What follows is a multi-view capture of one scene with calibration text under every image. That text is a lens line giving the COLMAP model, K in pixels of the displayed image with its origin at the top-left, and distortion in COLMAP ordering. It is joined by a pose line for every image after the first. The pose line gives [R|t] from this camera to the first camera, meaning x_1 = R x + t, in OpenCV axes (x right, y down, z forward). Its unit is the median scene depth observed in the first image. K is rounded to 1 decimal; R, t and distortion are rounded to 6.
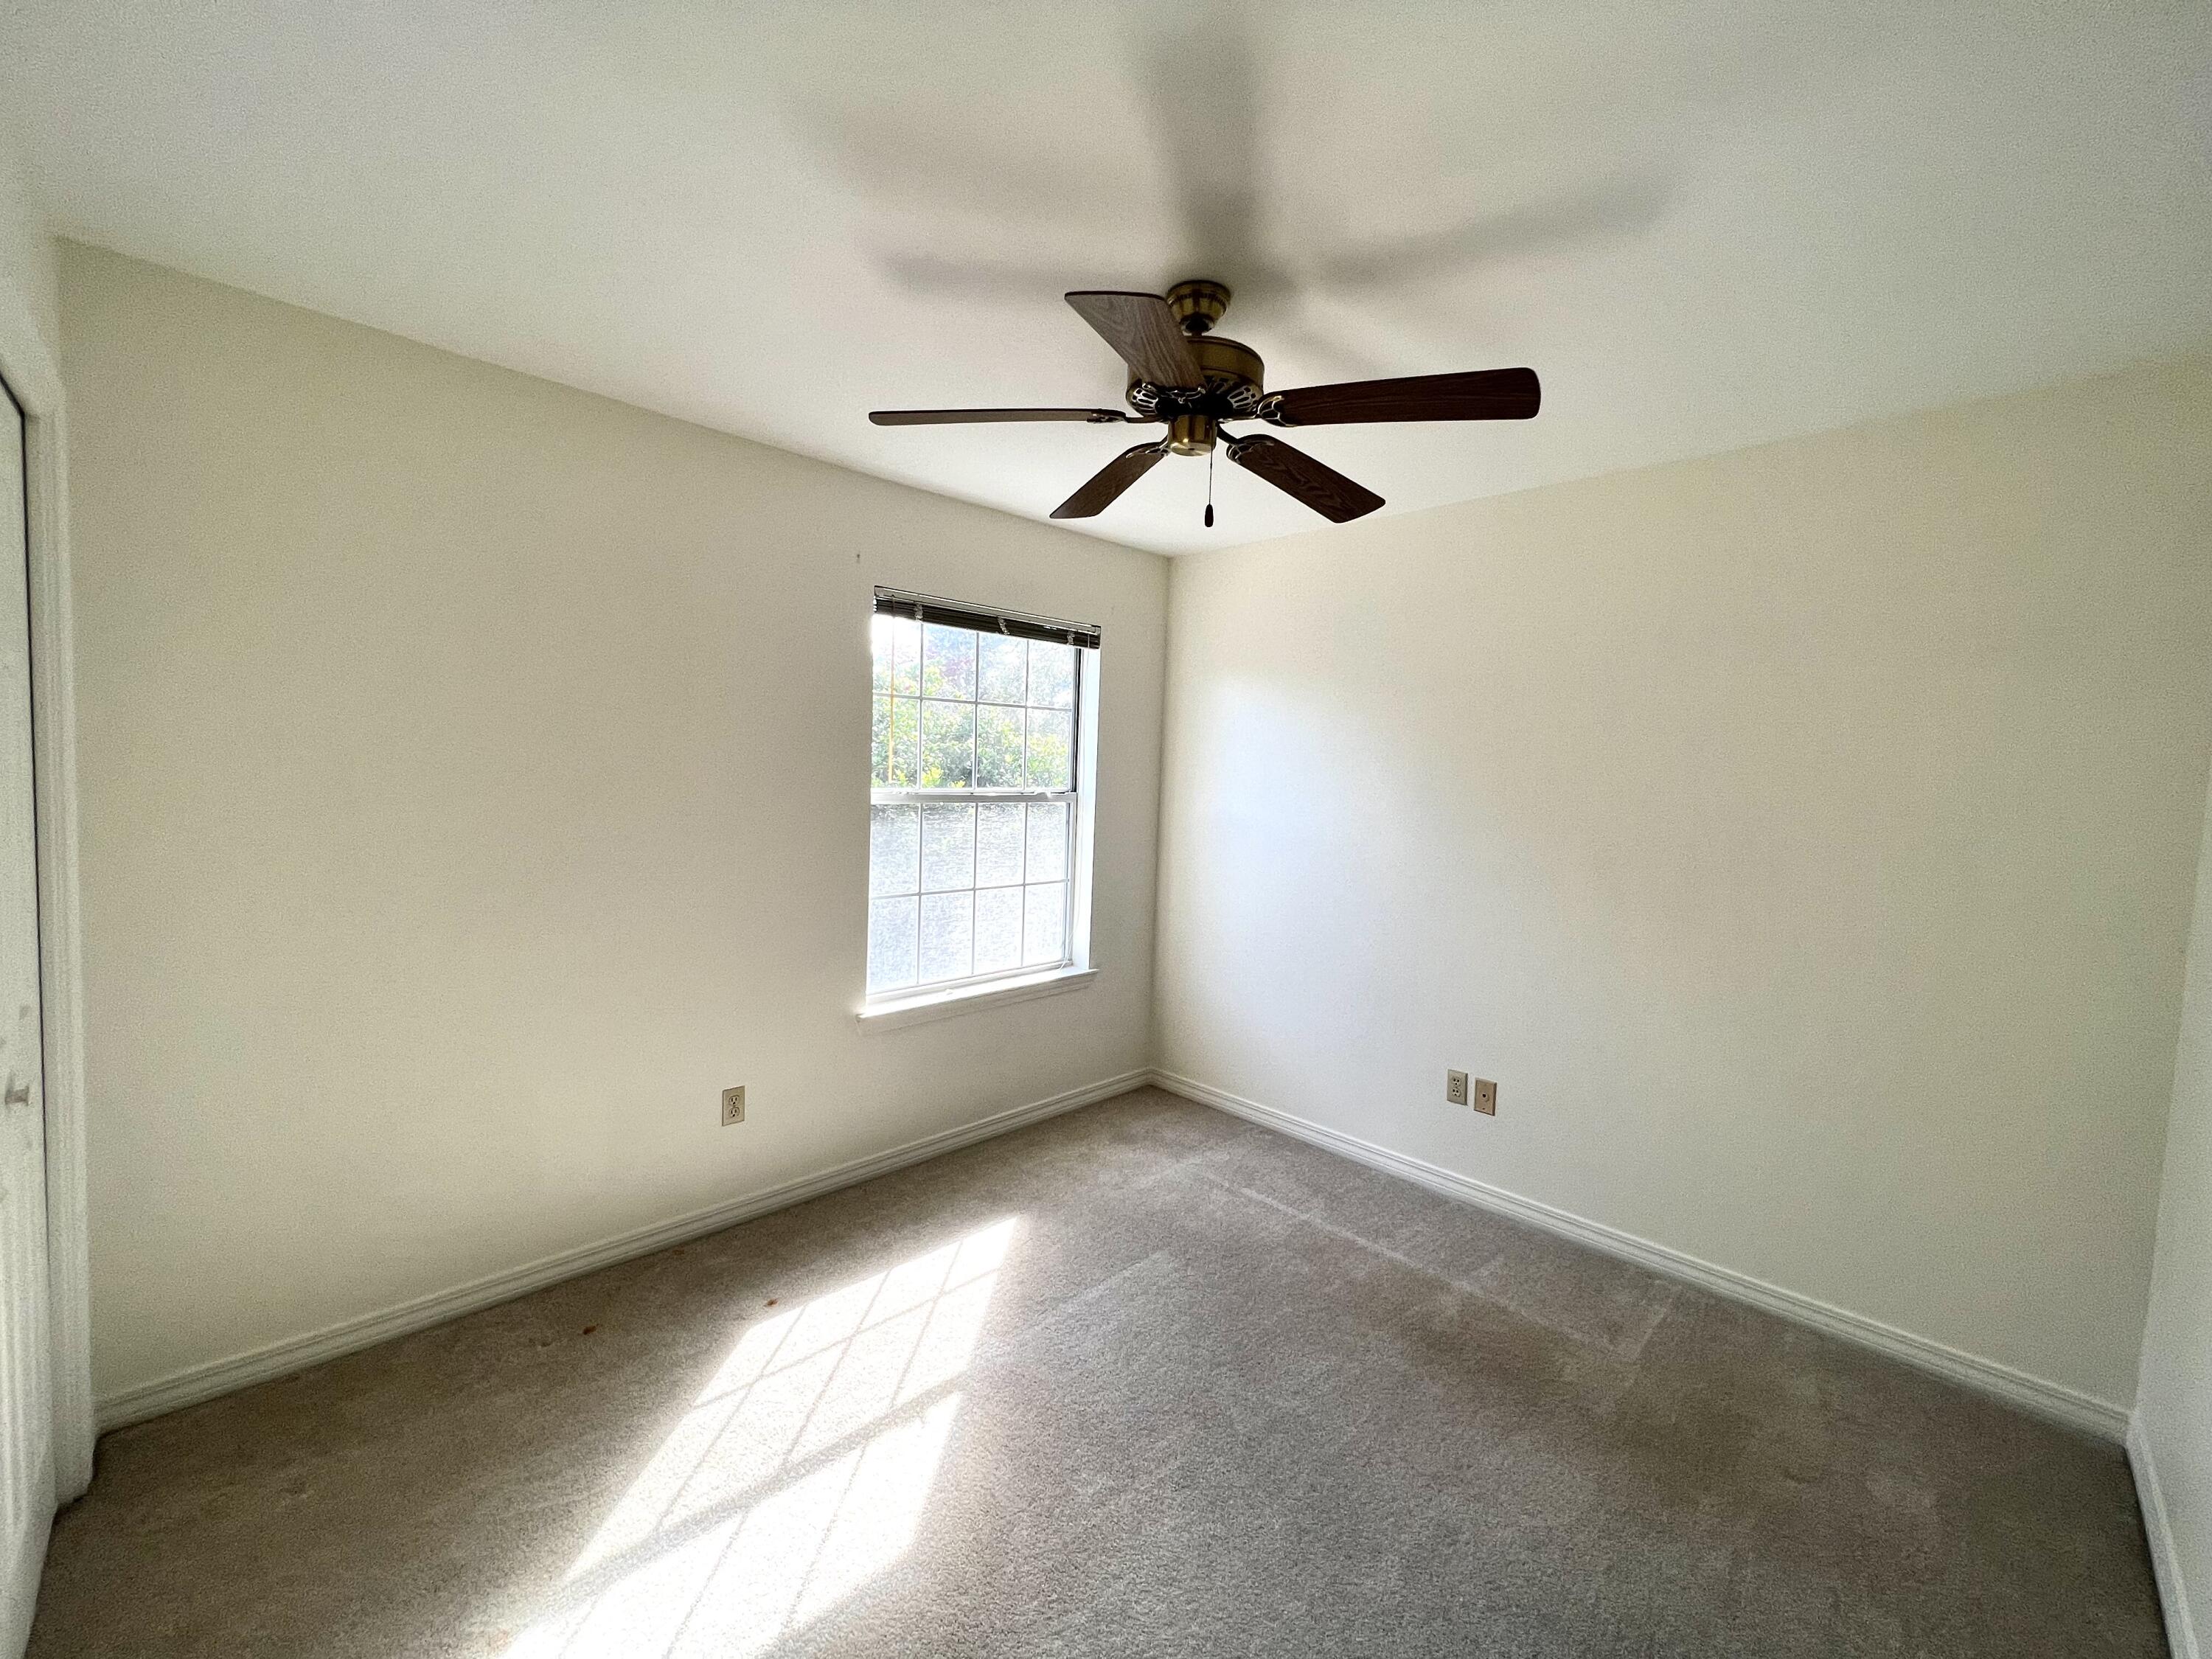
lens RADIAL K [[897.4, 0, 1104.6], [0, 897.4, 833.2], [0, 0, 1]] dist [-0.000551, -0.000264]
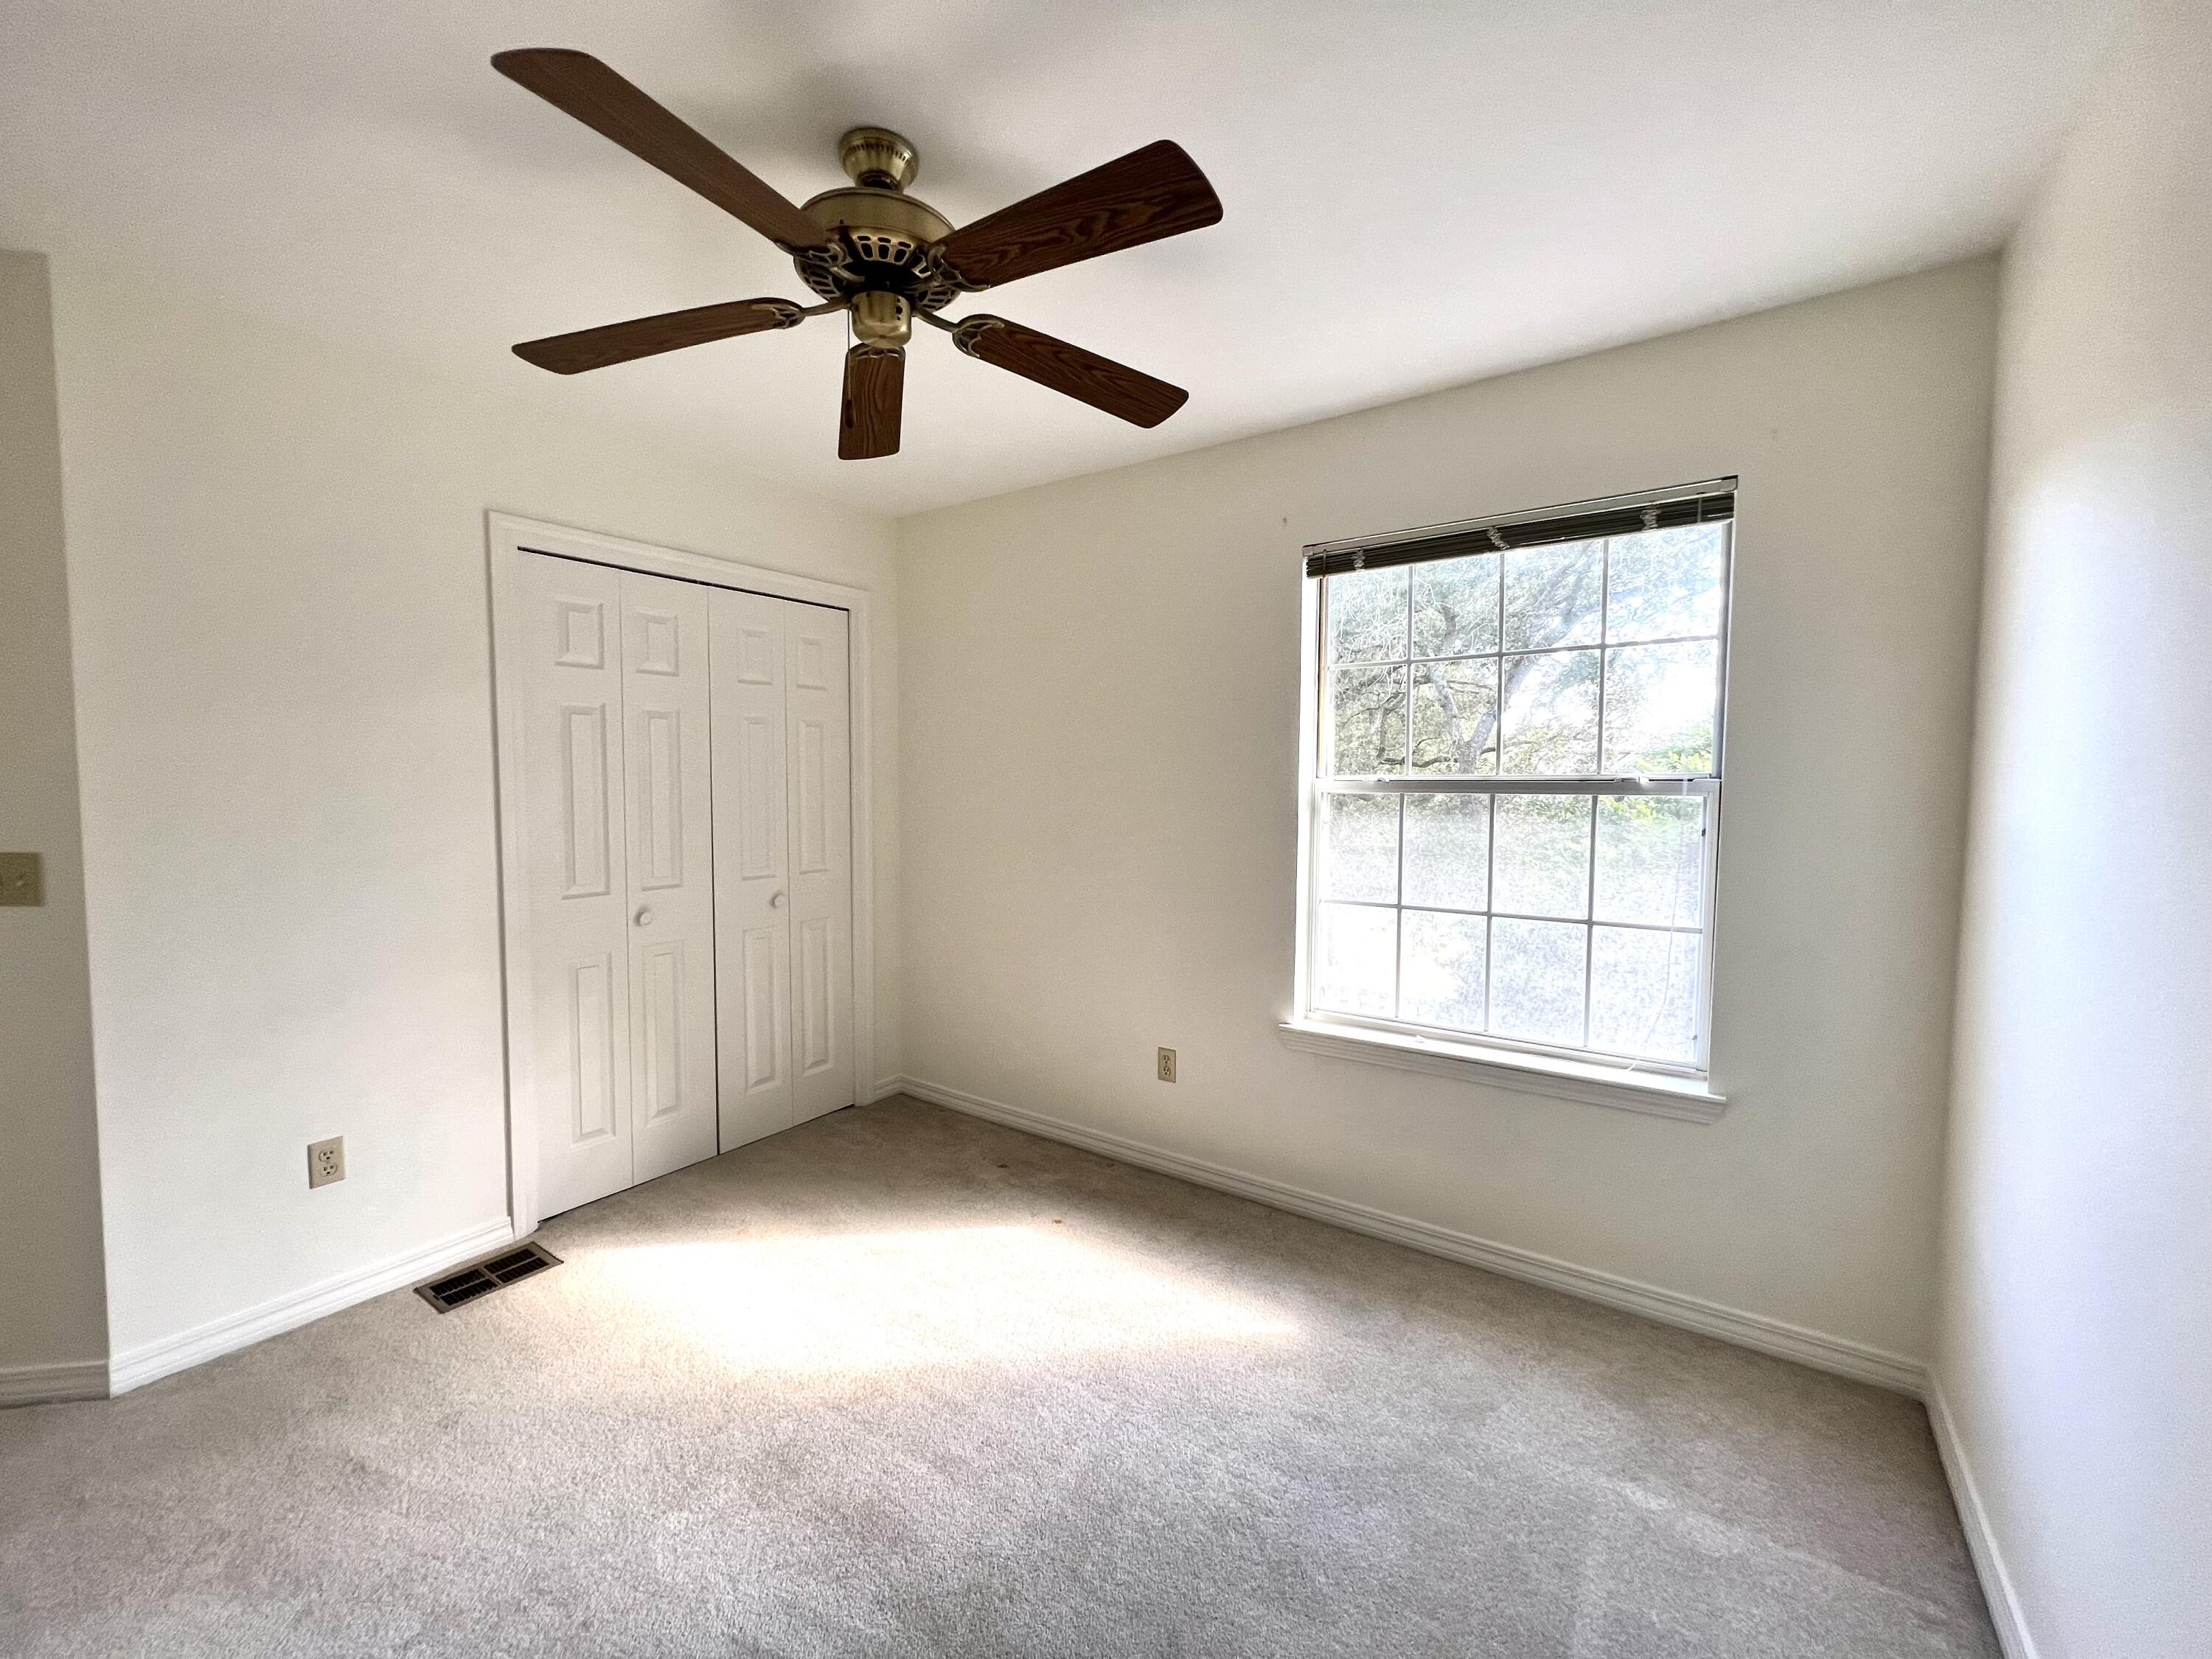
lens RADIAL K [[897.4, 0, 1100.8], [0, 897.4, 834.7], [0, 0, 1]] dist [-0.000551, -0.000264]
pose [[0.167450, 0.037367, -0.985172, 0.565677], [-0.061986, 0.997703, 0.027306, -0.002053], [0.983930, 0.056494, 0.169381, 0.631840]]
